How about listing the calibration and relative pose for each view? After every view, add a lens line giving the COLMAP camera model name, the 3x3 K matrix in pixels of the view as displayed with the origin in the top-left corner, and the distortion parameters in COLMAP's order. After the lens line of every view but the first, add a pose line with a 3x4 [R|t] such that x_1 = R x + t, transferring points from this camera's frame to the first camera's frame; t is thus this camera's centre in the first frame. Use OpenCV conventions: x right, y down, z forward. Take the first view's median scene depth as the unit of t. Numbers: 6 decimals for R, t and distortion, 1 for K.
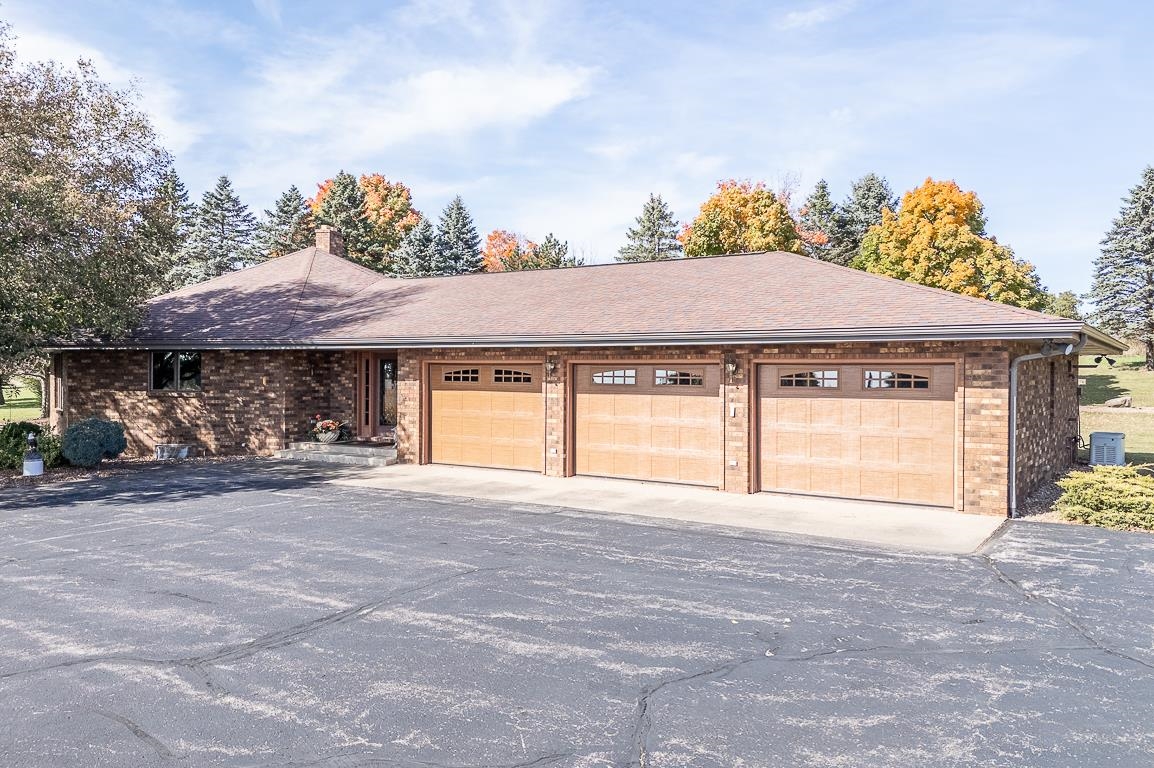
lens RADIAL K [[886.3, 0, 583.1], [0, 886.3, 381.2], [0, 0, 1]] dist [0.136965, -0.251726]
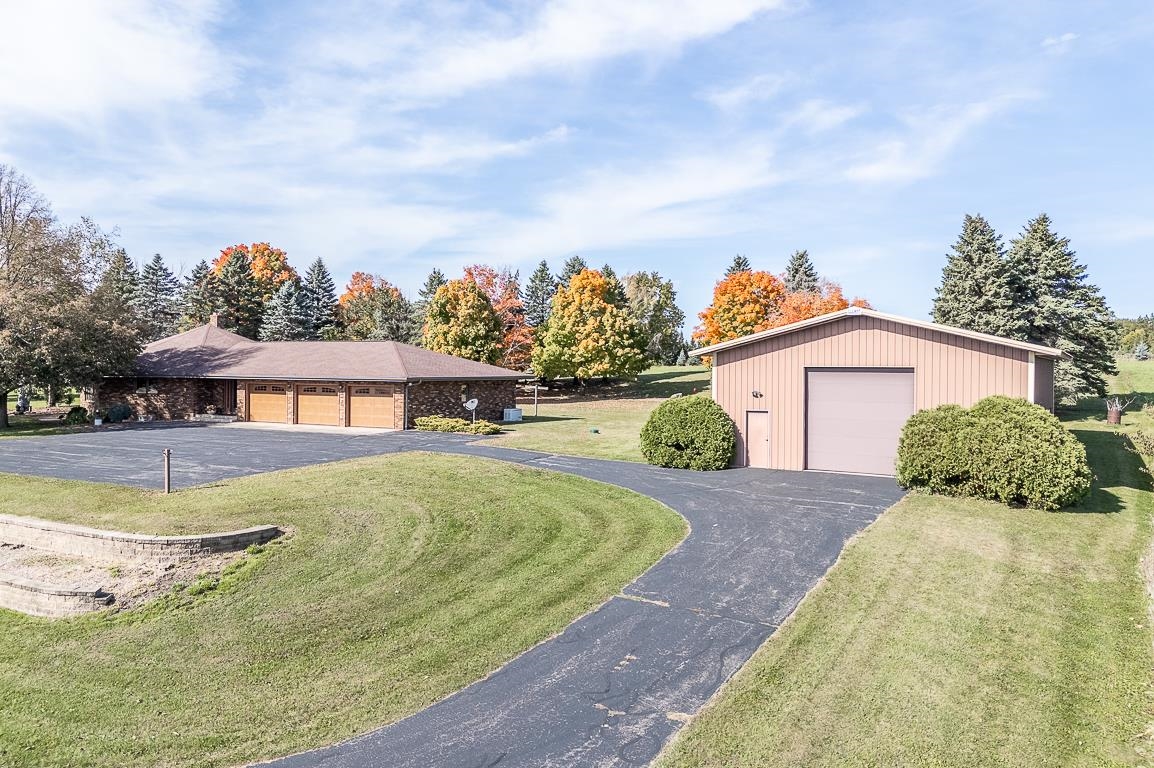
lens RADIAL K [[839.4, 0, 575.4], [0, 839.4, 372.3], [0, 0, 1]] dist [0.083253, -0.083058]
pose [[0.995524, 0.003044, 0.094458, 0.492301], [-0.002773, 0.999992, -0.003003, -0.043810], [-0.094466, 0.002728, 0.995524, -1.438590]]
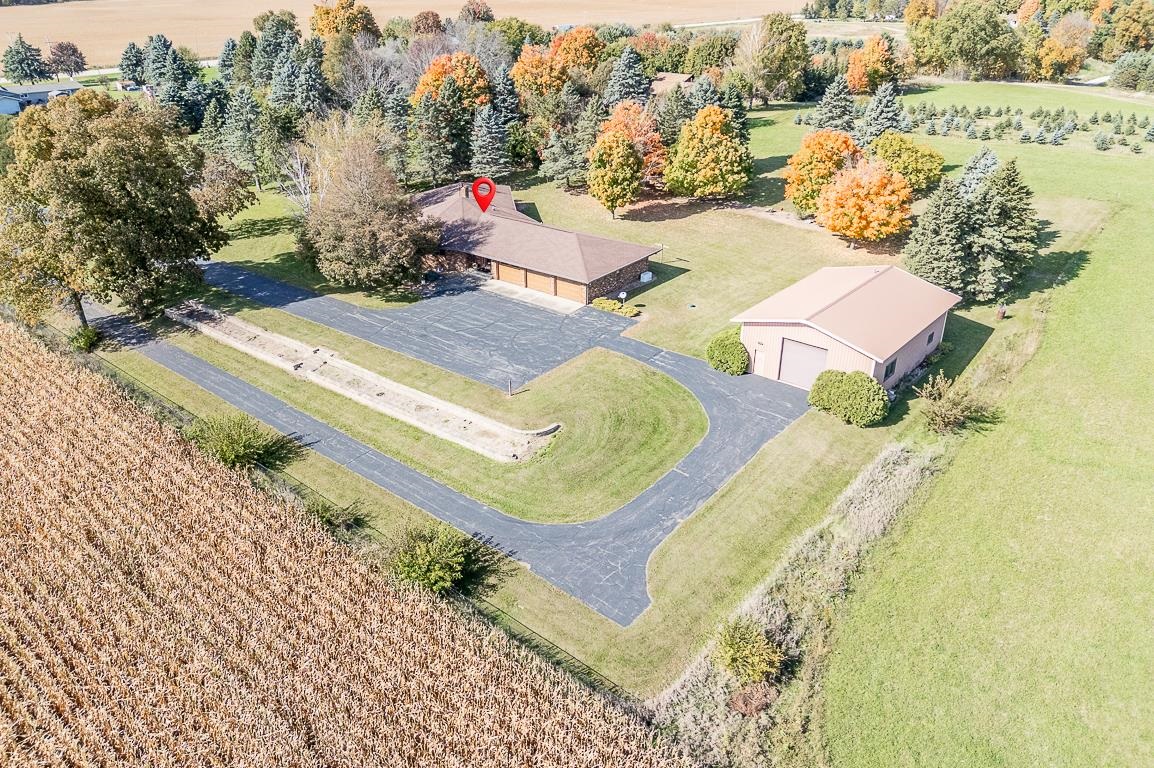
lens RADIAL K [[831.7, 0, 578.8], [0, 831.7, 355.1], [0, 0, 1]] dist [0.105808, -0.120048]
pose [[0.997805, 0.024730, -0.061436, 0.472814], [0.002486, 0.913023, 0.407900, -1.196005], [0.066180, -0.407157, 0.910957, -2.825313]]
